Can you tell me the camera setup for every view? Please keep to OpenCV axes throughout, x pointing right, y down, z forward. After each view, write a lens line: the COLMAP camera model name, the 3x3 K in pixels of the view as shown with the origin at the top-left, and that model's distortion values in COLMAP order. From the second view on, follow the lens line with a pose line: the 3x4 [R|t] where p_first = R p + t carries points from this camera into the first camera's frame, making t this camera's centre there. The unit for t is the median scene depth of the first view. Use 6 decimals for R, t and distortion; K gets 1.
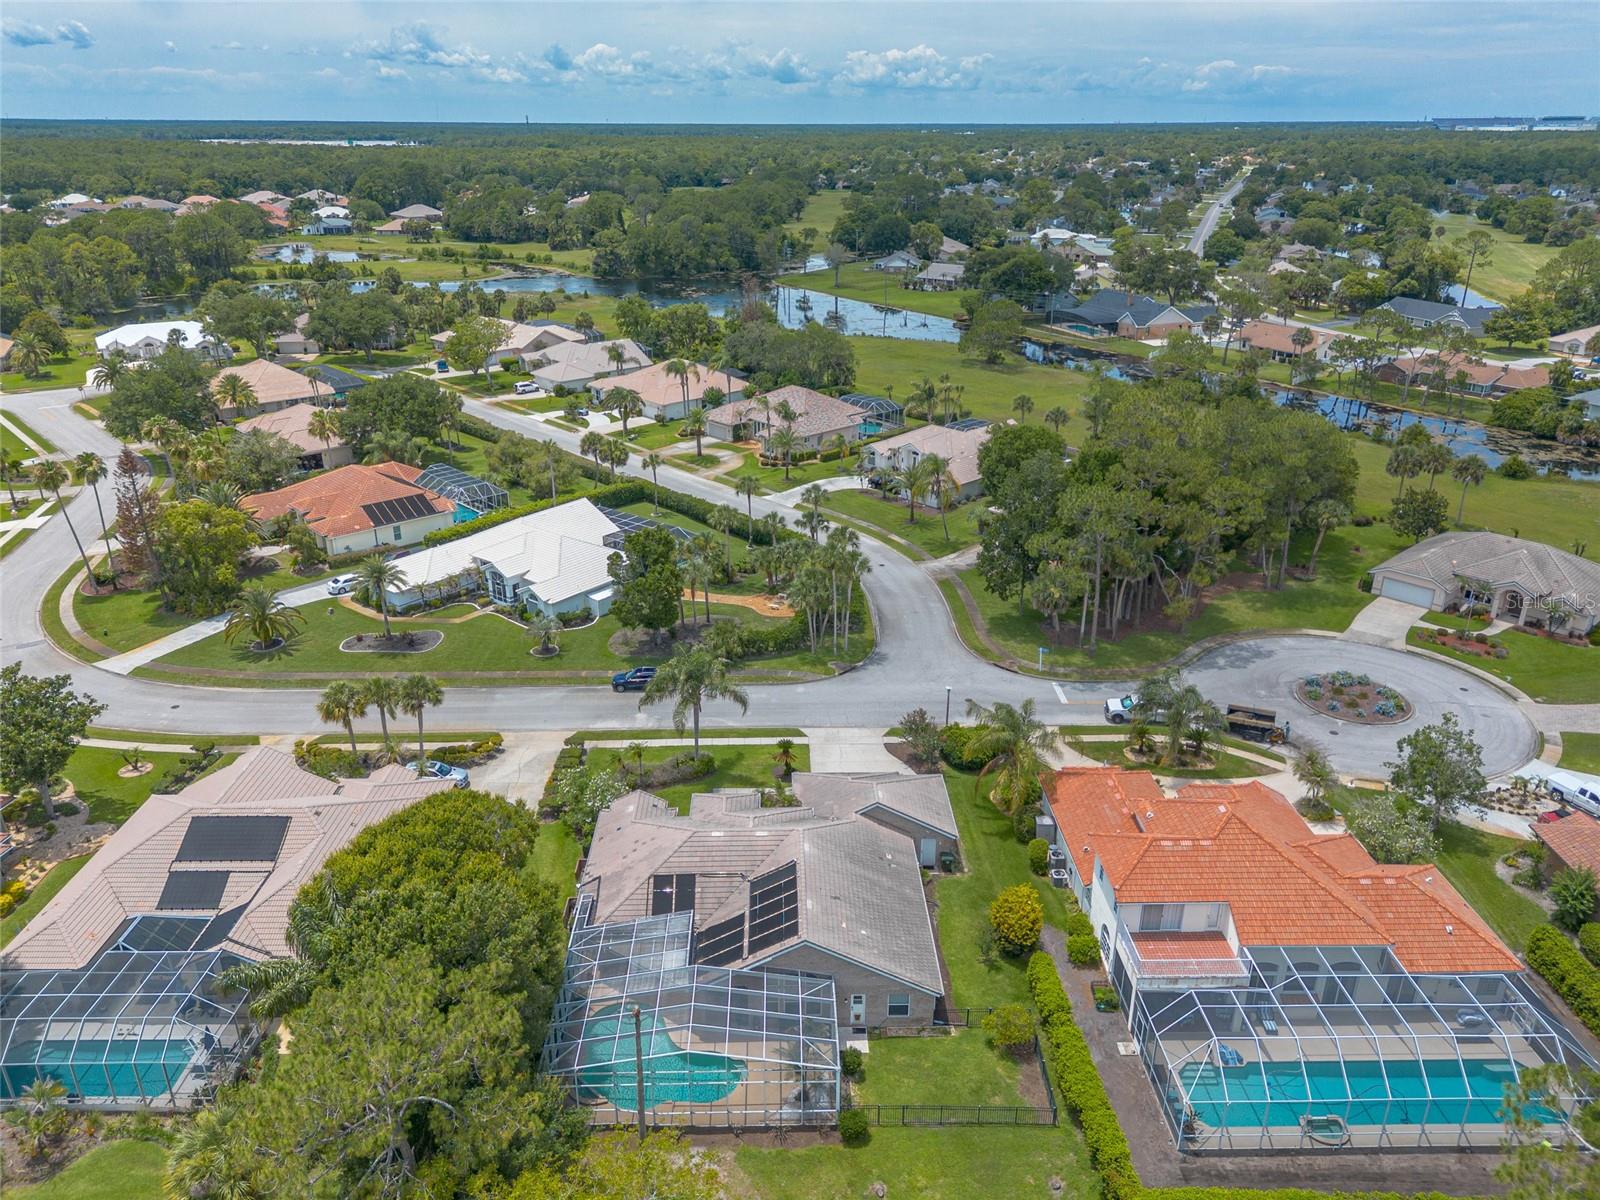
lens RADIAL K [[1130.9, 0, 798.0], [0, 1130.9, 608.6], [0, 0, 1]] dist [0.085173, -0.093790]
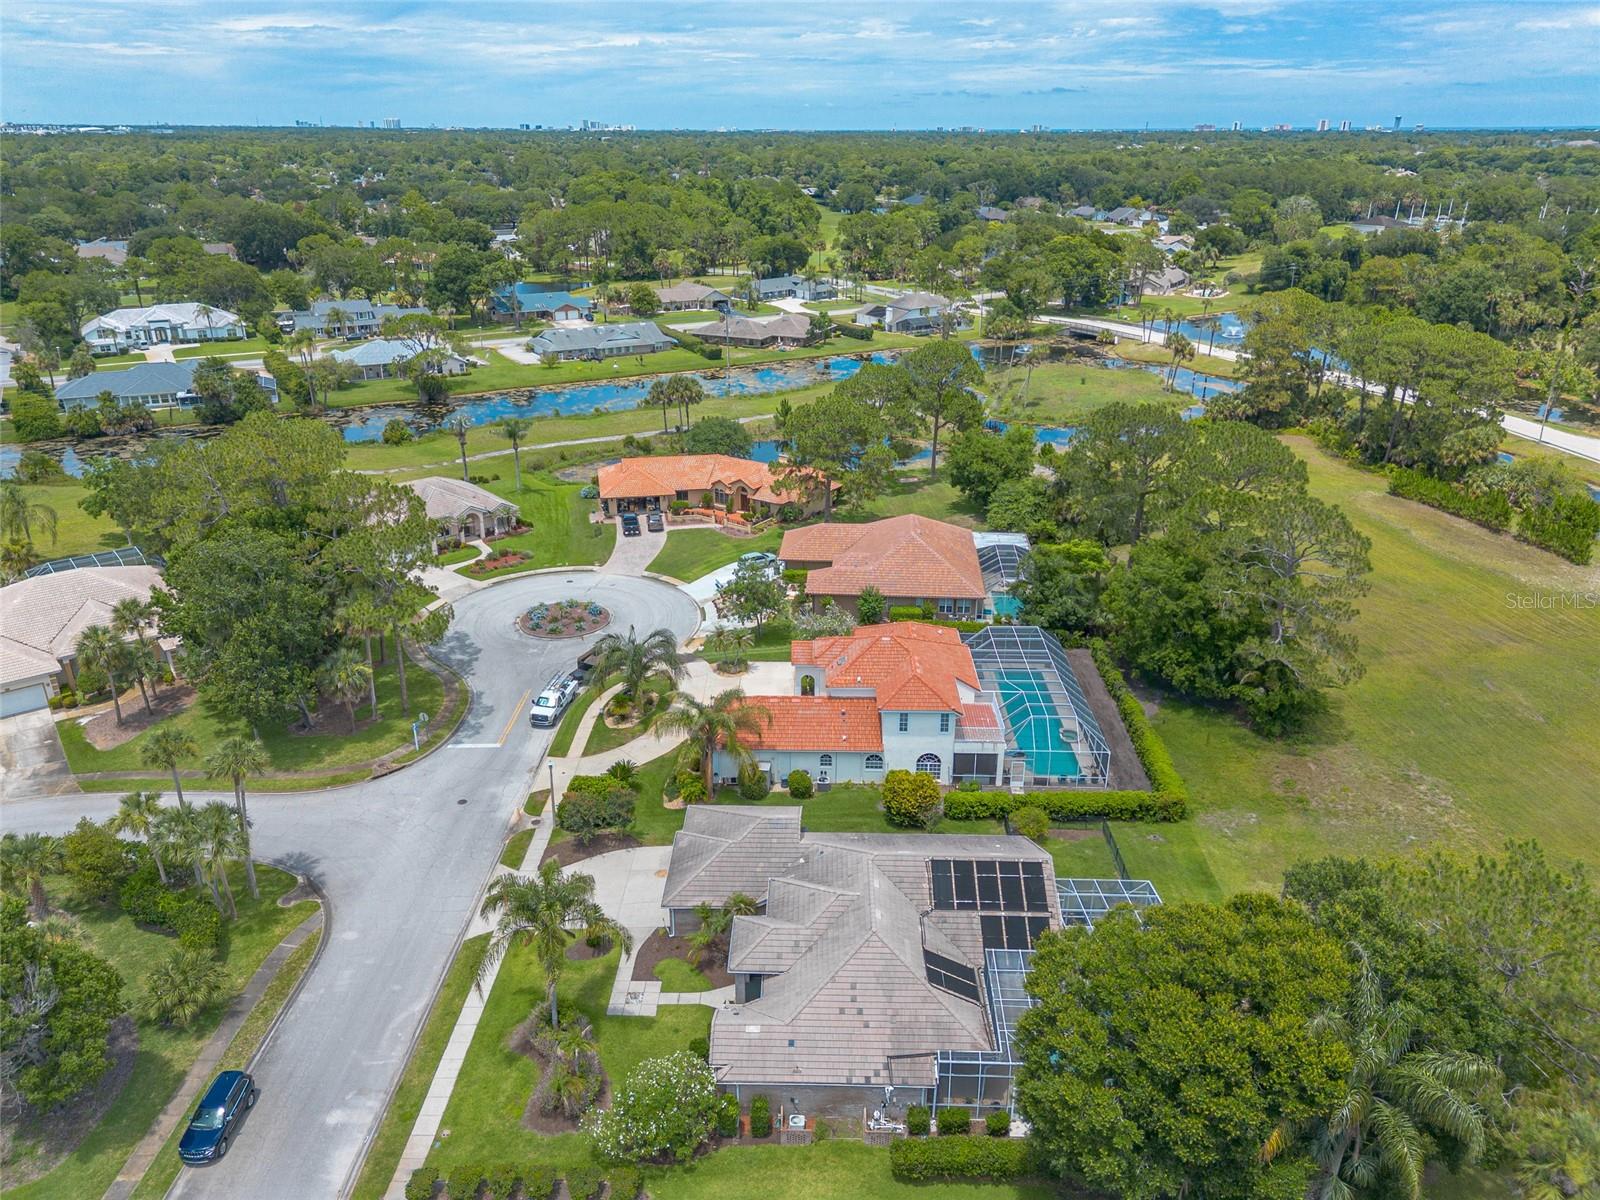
lens RADIAL K [[1130.9, 0, 798.0], [0, 1130.9, 608.6], [0, 0, 1]] dist [0.085173, -0.093790]
pose [[0.045704, -0.389747, 0.919787, -0.488278], [0.390836, 0.854330, 0.342590, -0.203814], [-0.919325, 0.343829, 0.191373, 0.495228]]
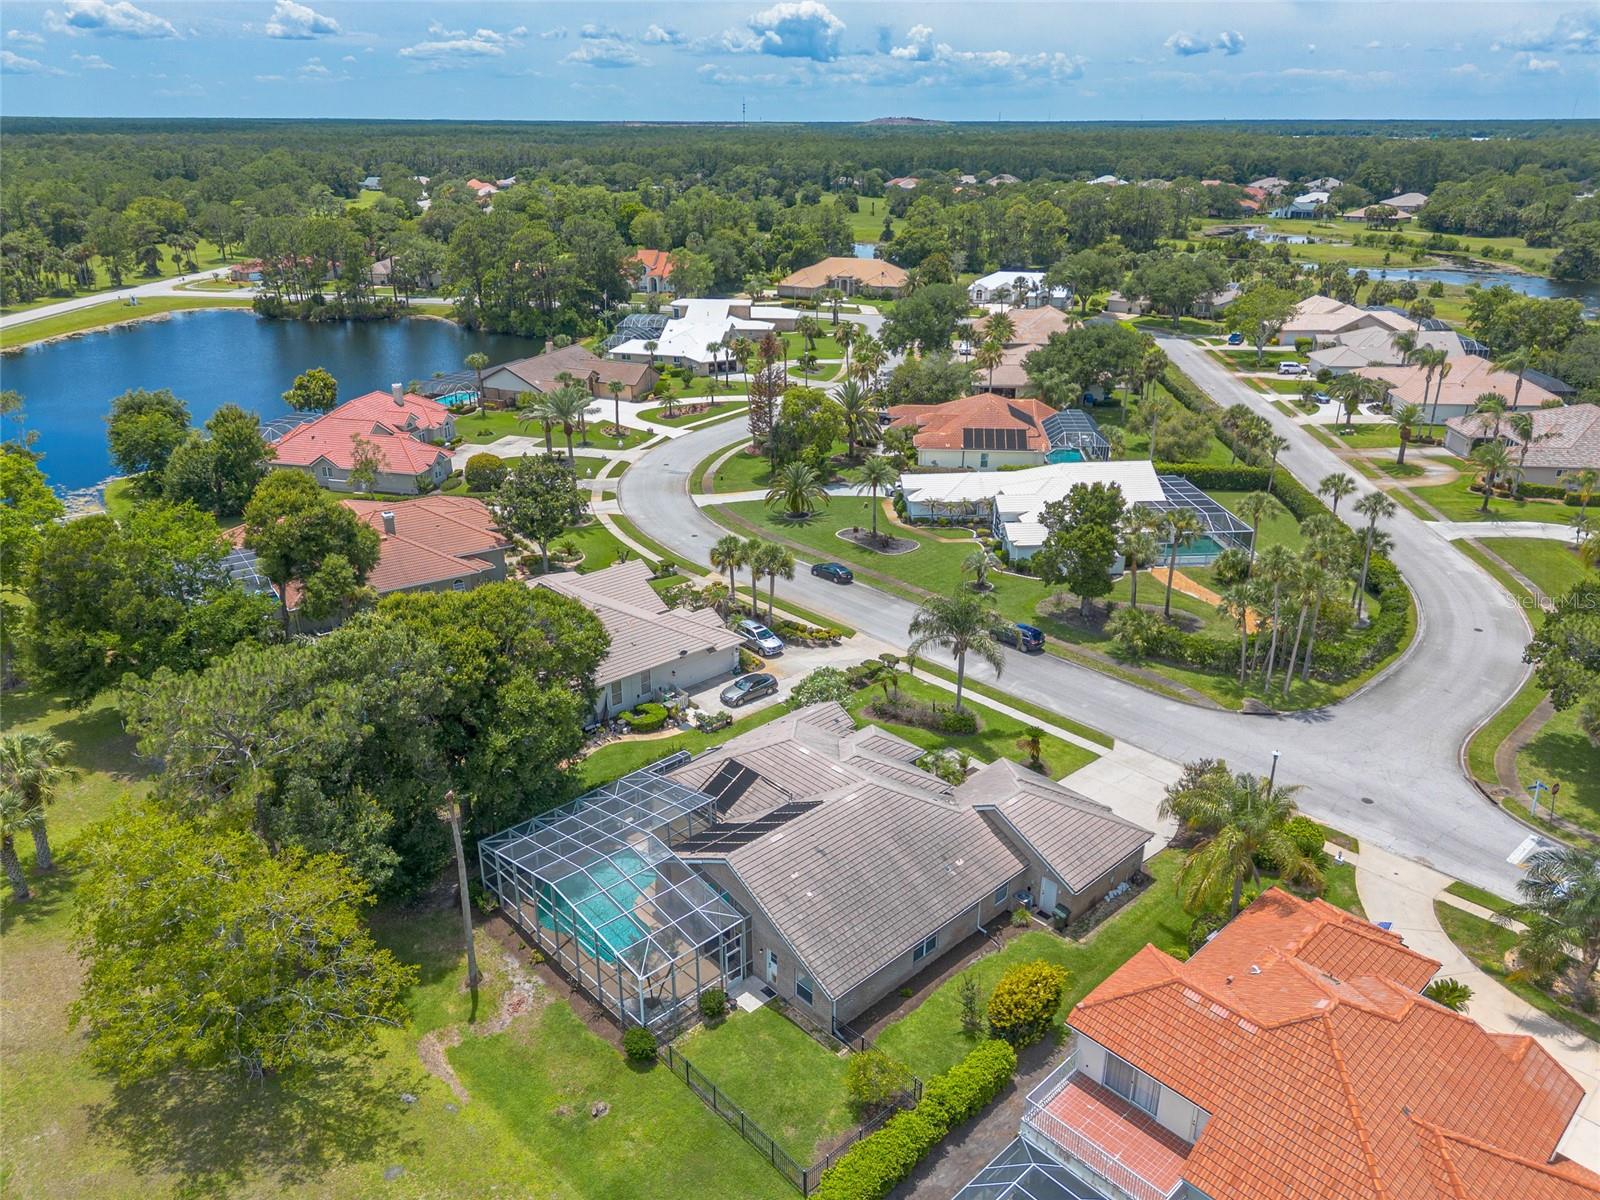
lens RADIAL K [[1130.9, 0, 798.0], [0, 1130.9, 608.6], [0, 0, 1]] dist [0.085173, -0.093790]
pose [[0.670252, 0.291023, -0.682692, 0.325569], [-0.291057, 0.949287, 0.118916, -0.013998], [0.682677, 0.118998, 0.720965, 0.188559]]
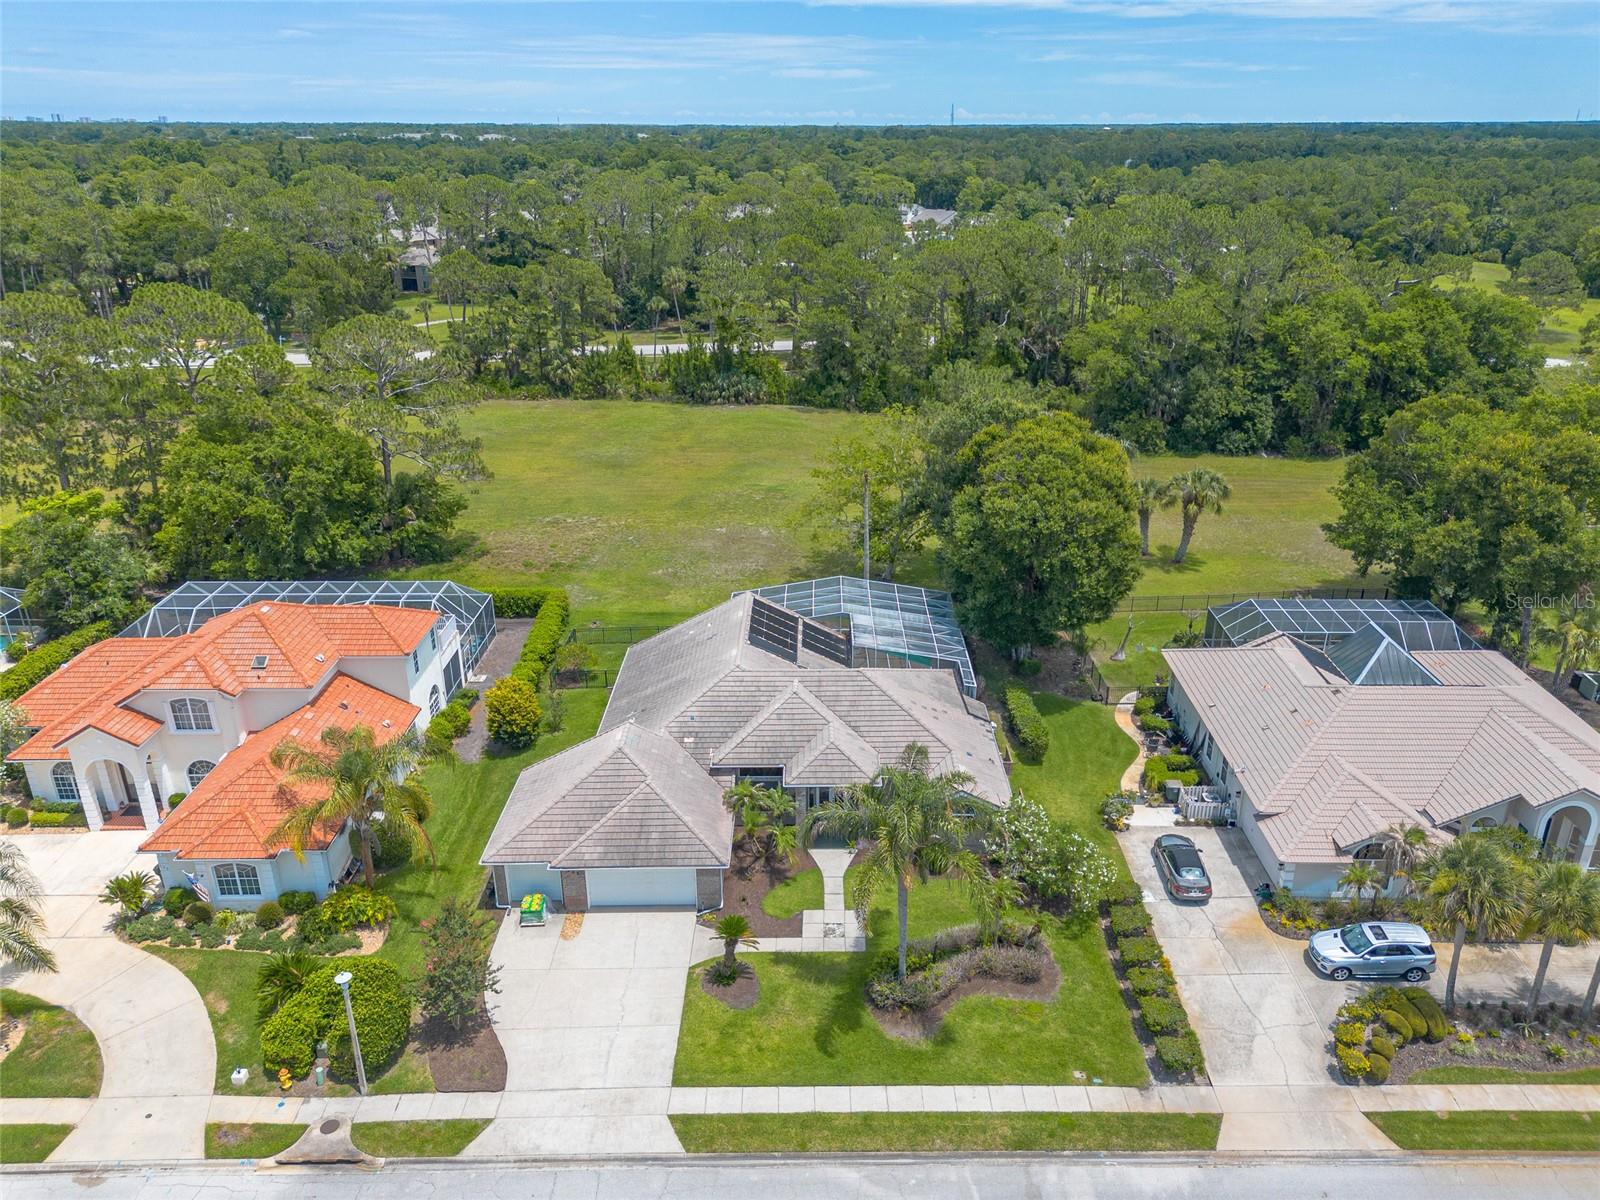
lens RADIAL K [[1143.1, 0, 823.4], [0, 1143.1, 600.5], [0, 0, 1]] dist [0.088060, -0.090488]
pose [[-0.999863, -0.009423, 0.013636, -0.045550], [0.003122, 0.700904, 0.713248, -0.282139], [-0.016279, 0.713193, -0.700779, 0.966310]]
